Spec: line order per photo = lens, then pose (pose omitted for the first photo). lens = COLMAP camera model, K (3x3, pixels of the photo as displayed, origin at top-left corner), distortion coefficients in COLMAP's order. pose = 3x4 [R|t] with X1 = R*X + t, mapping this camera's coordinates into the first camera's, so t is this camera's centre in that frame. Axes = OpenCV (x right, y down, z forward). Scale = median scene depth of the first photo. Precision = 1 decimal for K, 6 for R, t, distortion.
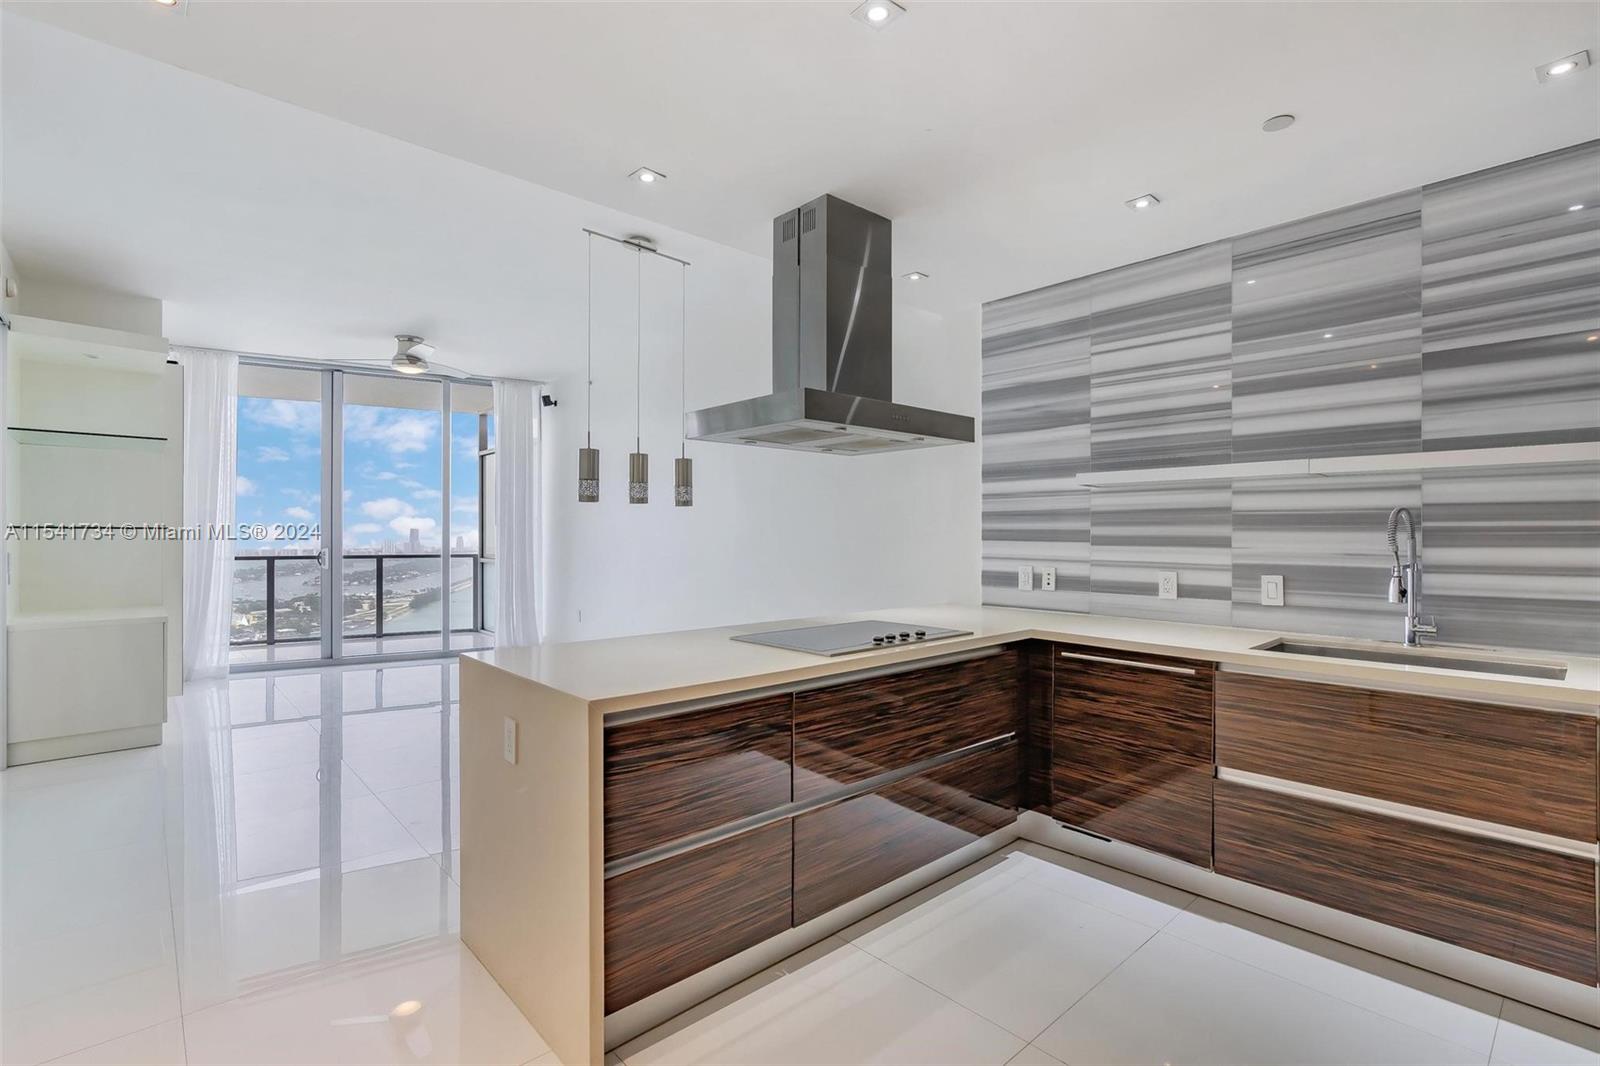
lens RADIAL K [[738.5, 0, 823.1], [0, 738.5, 531.1], [0, 0, 1]] dist [0.001461, 0.001719]
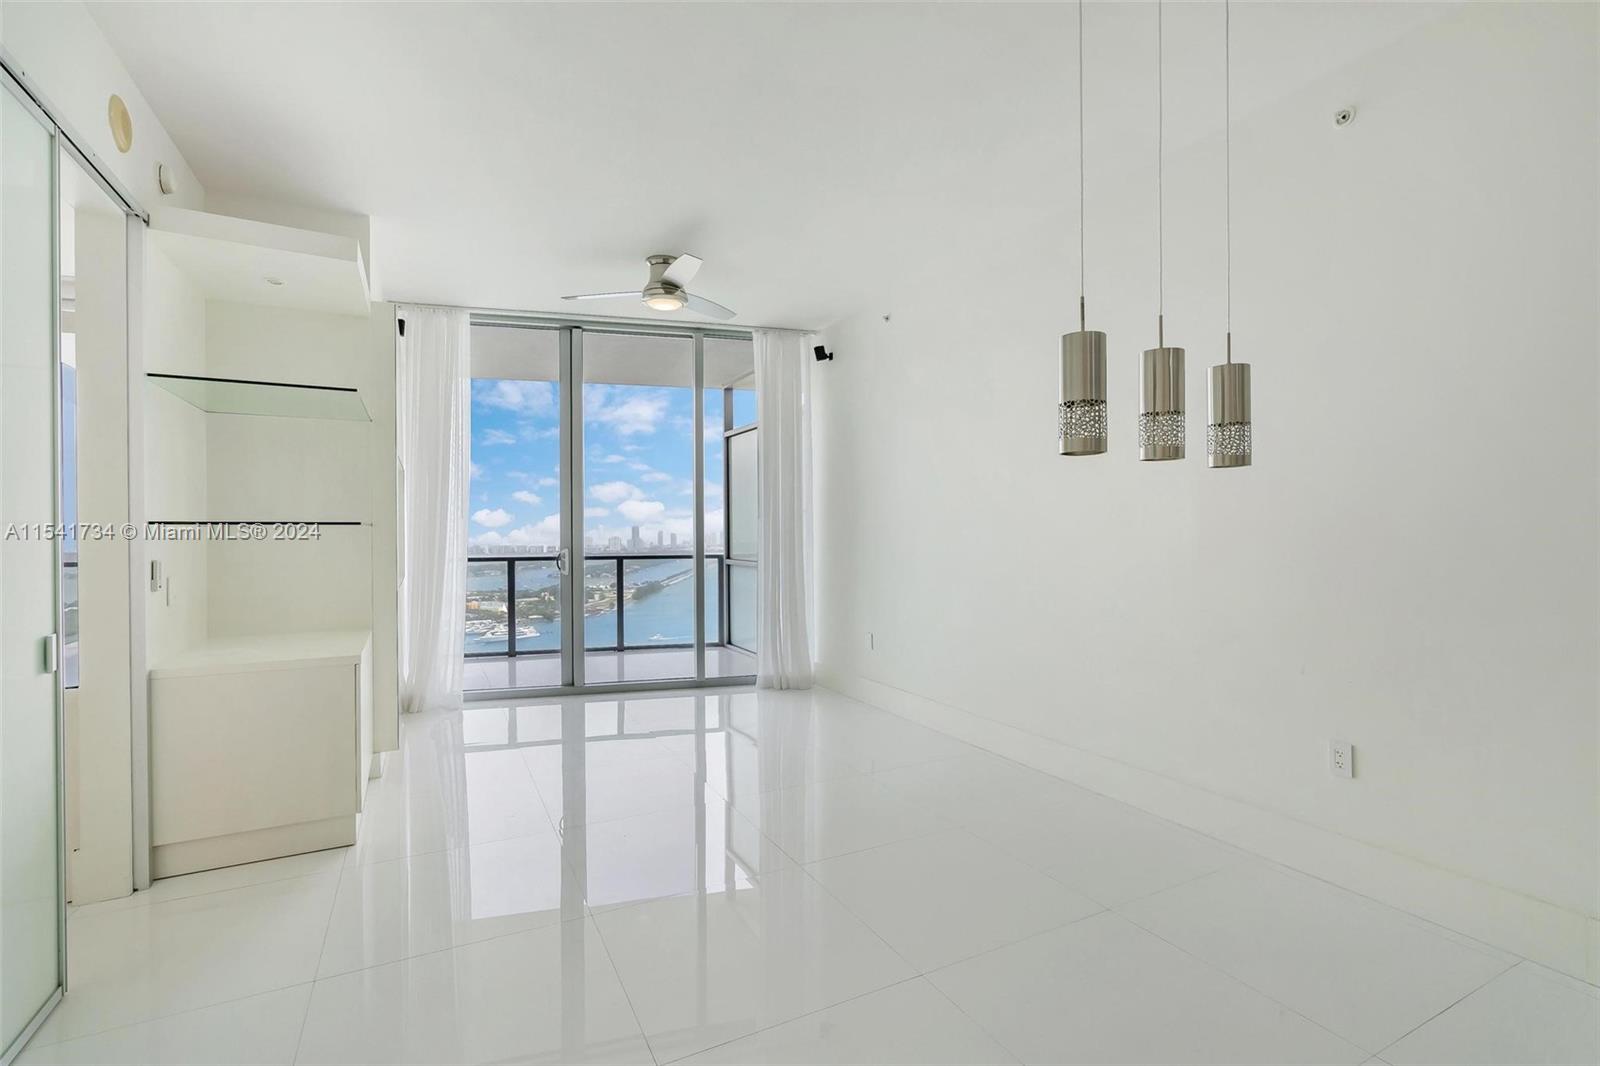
lens RADIAL K [[738.5, 0, 823.1], [0, 738.5, 531.1], [0, 0, 1]] dist [0.001461, 0.001719]
pose [[0.967444, -0.006343, -0.253005, -0.181723], [0.007700, 0.999961, 0.004372, 0.002213], [0.252968, -0.006178, 0.967455, 0.269144]]
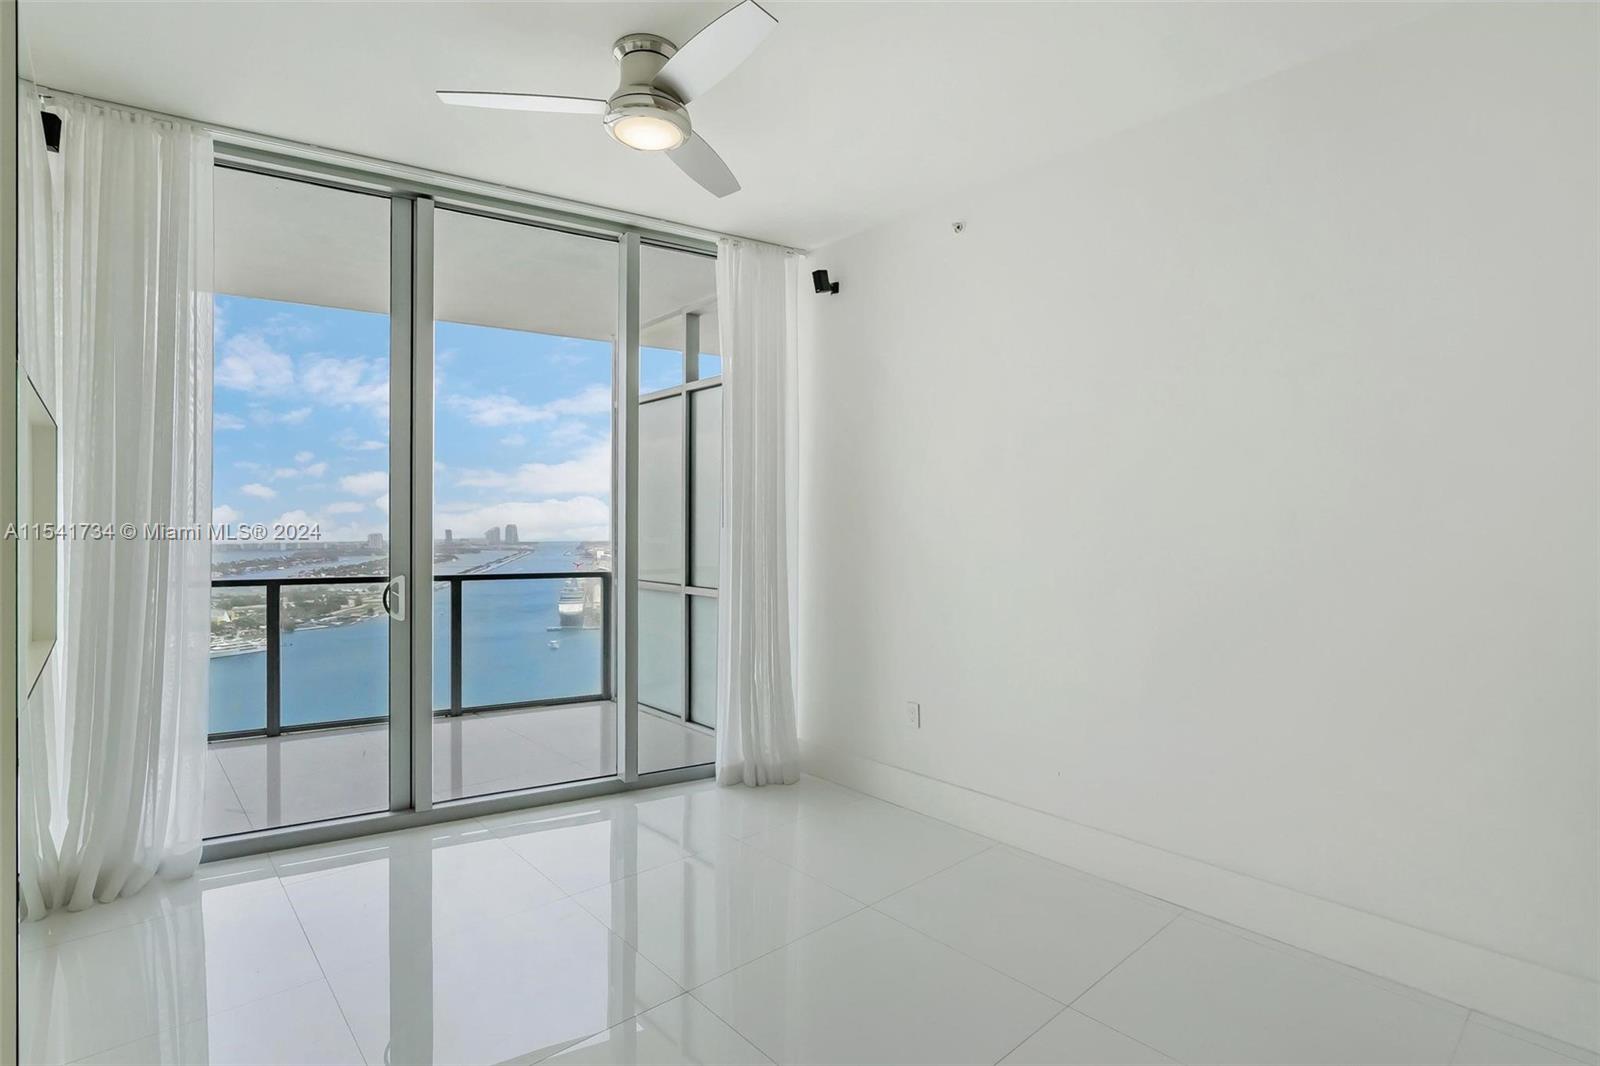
lens RADIAL K [[742.1, 0, 809.0], [0, 742.1, 533.9], [0, 0, 1]] dist [-0.010519, 0.004316]
pose [[0.999989, 0.002602, 0.003814, -0.384949], [-0.002643, 0.999939, 0.010739, -0.008921], [-0.003786, -0.010749, 0.999935, 0.491715]]
